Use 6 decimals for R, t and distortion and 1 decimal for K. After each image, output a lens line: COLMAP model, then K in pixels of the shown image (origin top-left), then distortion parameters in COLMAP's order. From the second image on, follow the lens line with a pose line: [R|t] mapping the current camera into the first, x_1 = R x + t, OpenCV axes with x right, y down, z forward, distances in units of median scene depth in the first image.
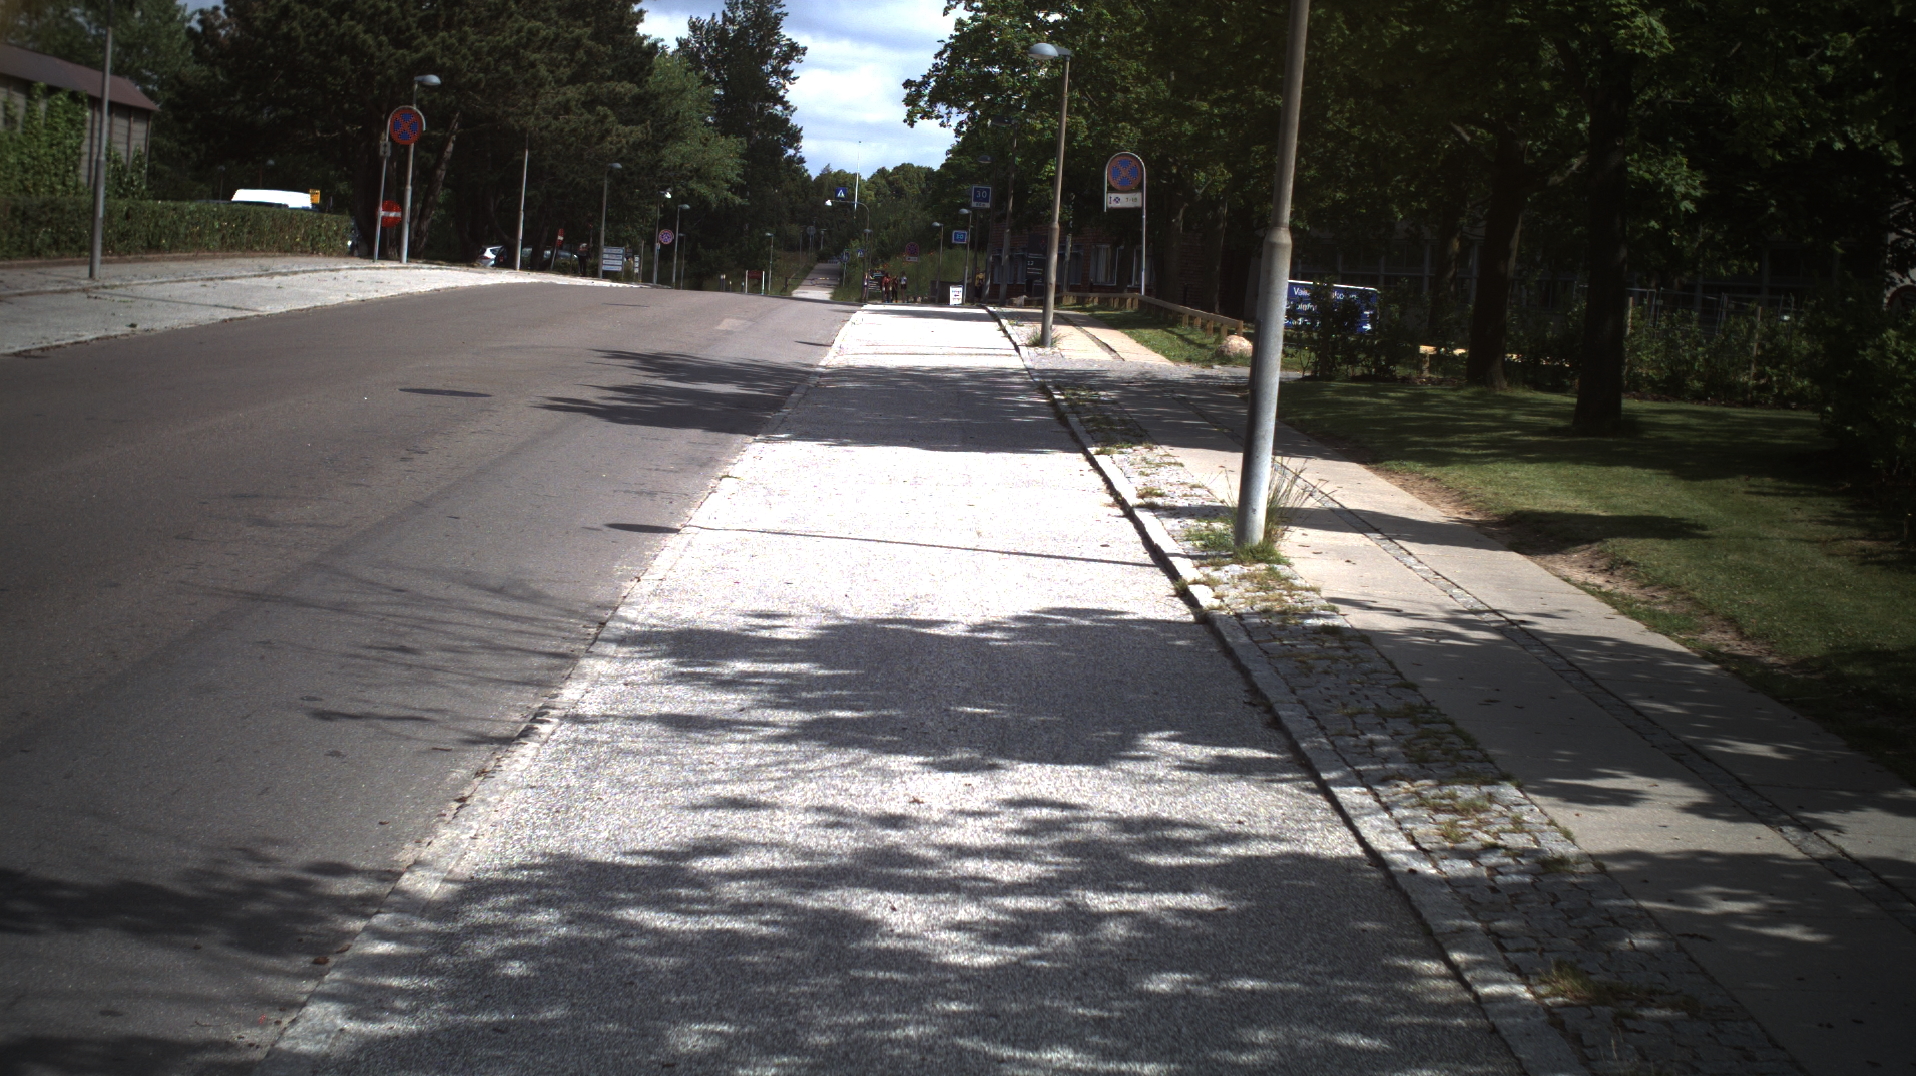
lens RADIAL K [[3324.5, 0, 958.0], [0, 3324.5, 538.0], [0, 0, 1]] dist [-0.321392, 0.659147]
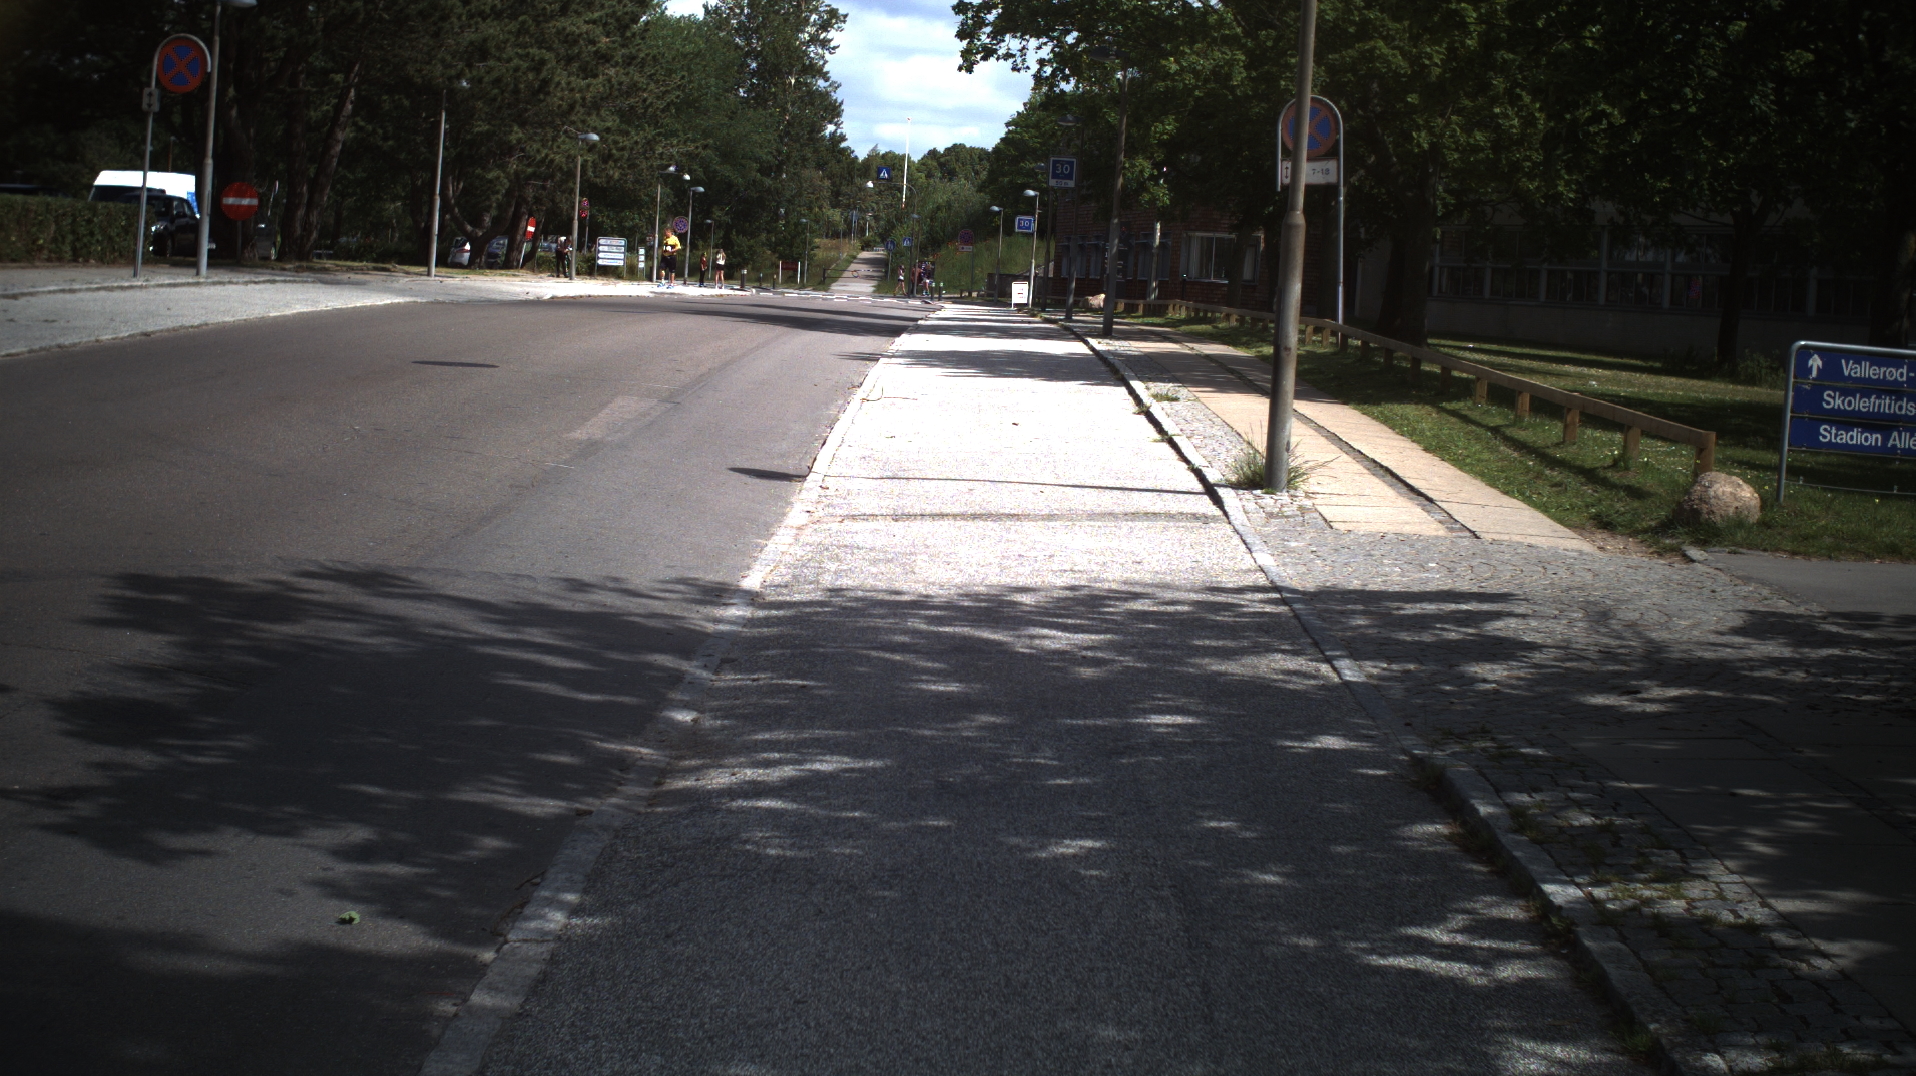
lens RADIAL K [[3324.5, 0, 958.0], [0, 3324.5, 538.0], [0, 0, 1]] dist [-0.321392, 0.659147]
pose [[0.999858, -0.004528, -0.016205, -0.006411], [0.004611, 0.999976, 0.005095, -0.036299], [0.016182, -0.005169, 0.999856, 0.373841]]
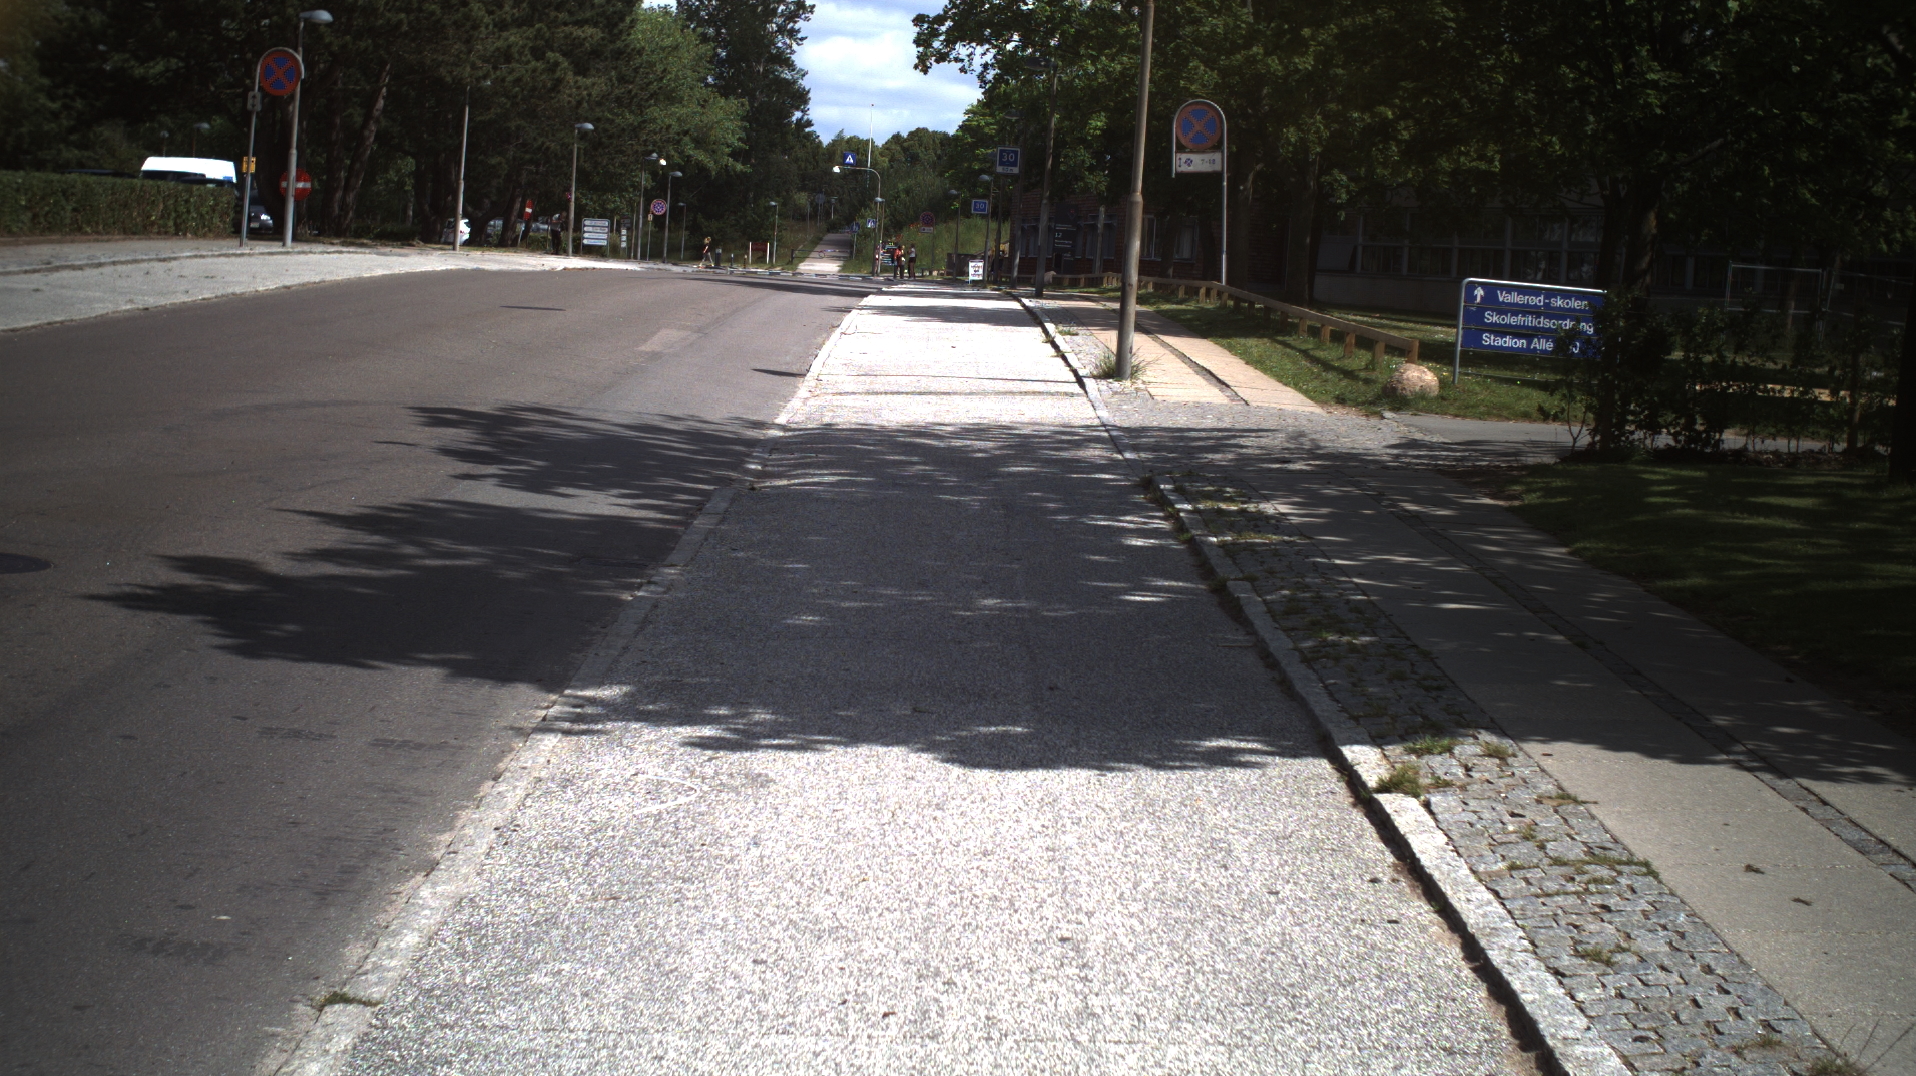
lens RADIAL K [[3324.5, 0, 958.0], [0, 3324.5, 538.0], [0, 0, 1]] dist [-0.321392, 0.659147]
pose [[0.999978, -0.004126, -0.005151, -0.002471], [0.004177, 0.999941, 0.010027, -0.021980], [0.005109, -0.010048, 0.999936, 0.224159]]
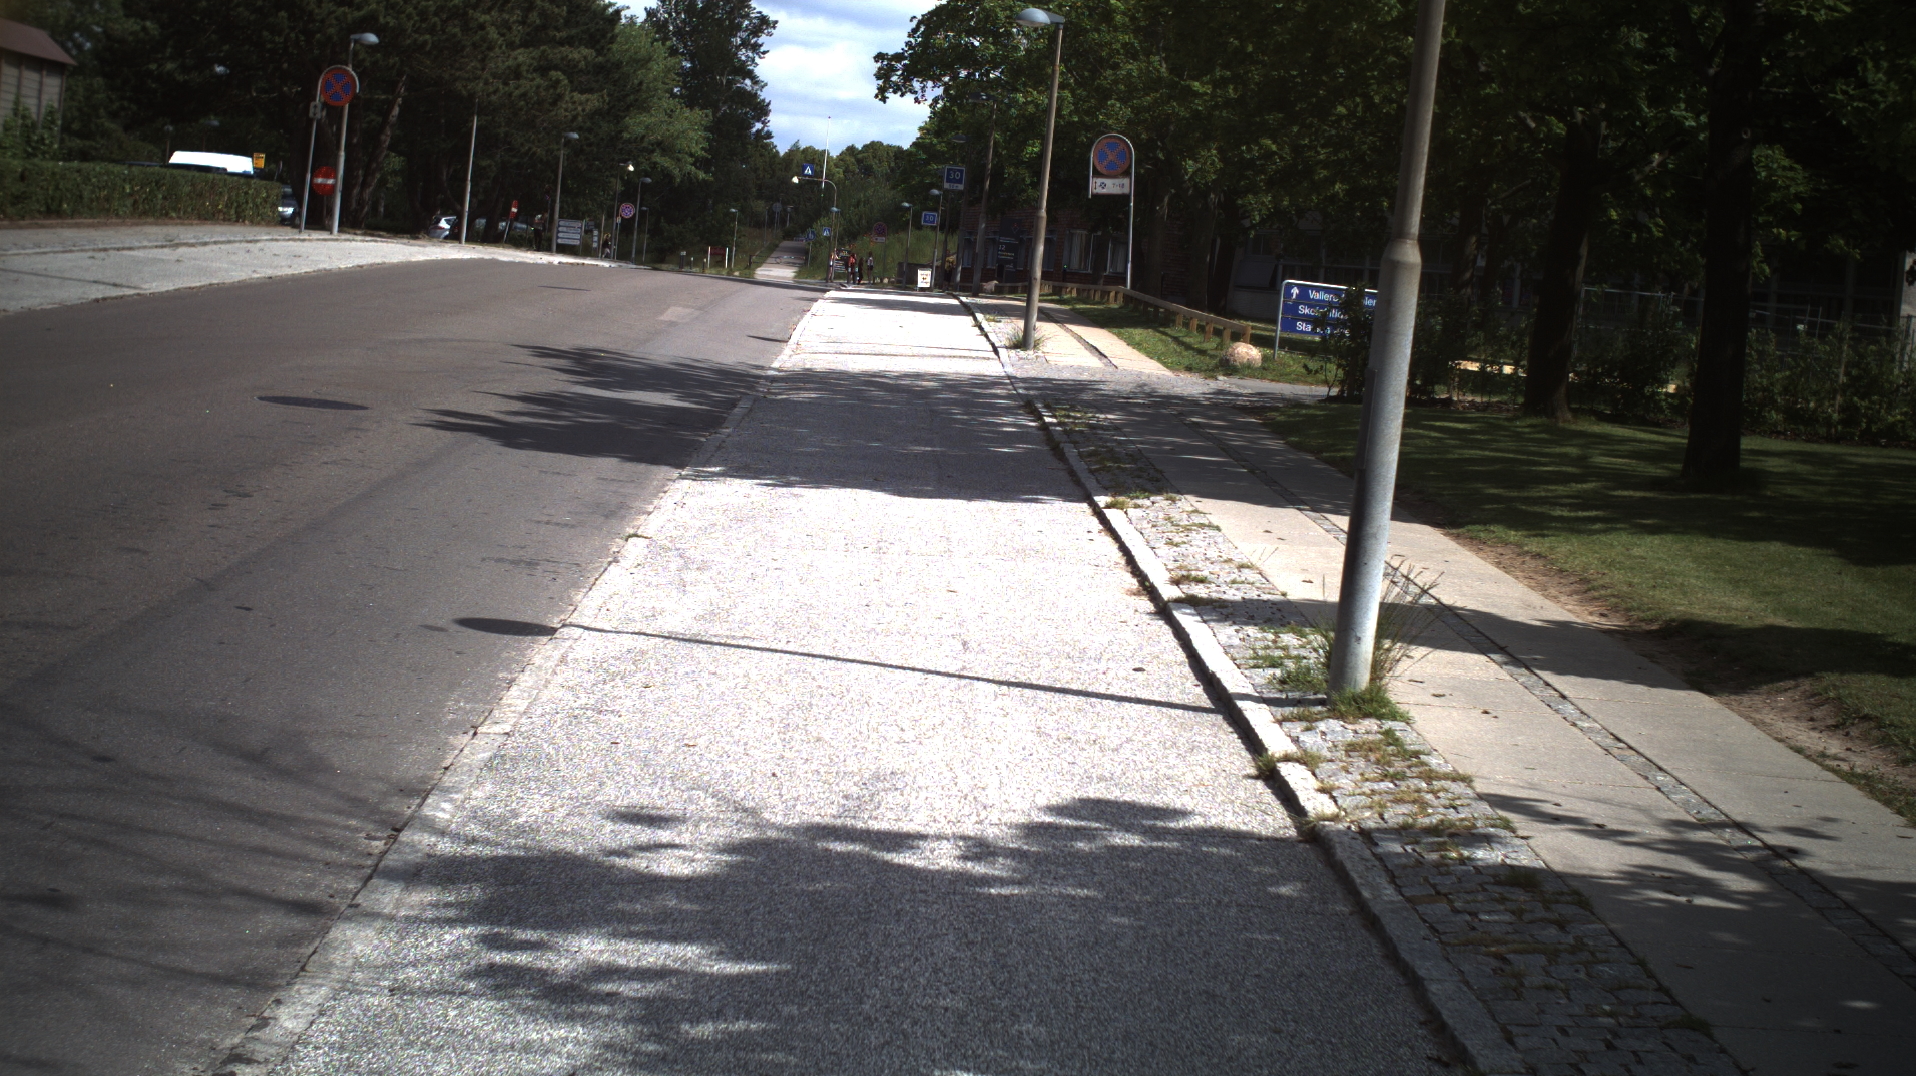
lens RADIAL K [[3324.5, 0, 958.0], [0, 3324.5, 538.0], [0, 0, 1]] dist [-0.321392, 0.659147]
pose [[0.999644, 0.023830, 0.012041, -0.001265], [-0.023903, 0.999697, 0.005939, -0.008070], [-0.011896, -0.006225, 0.999910, 0.074504]]
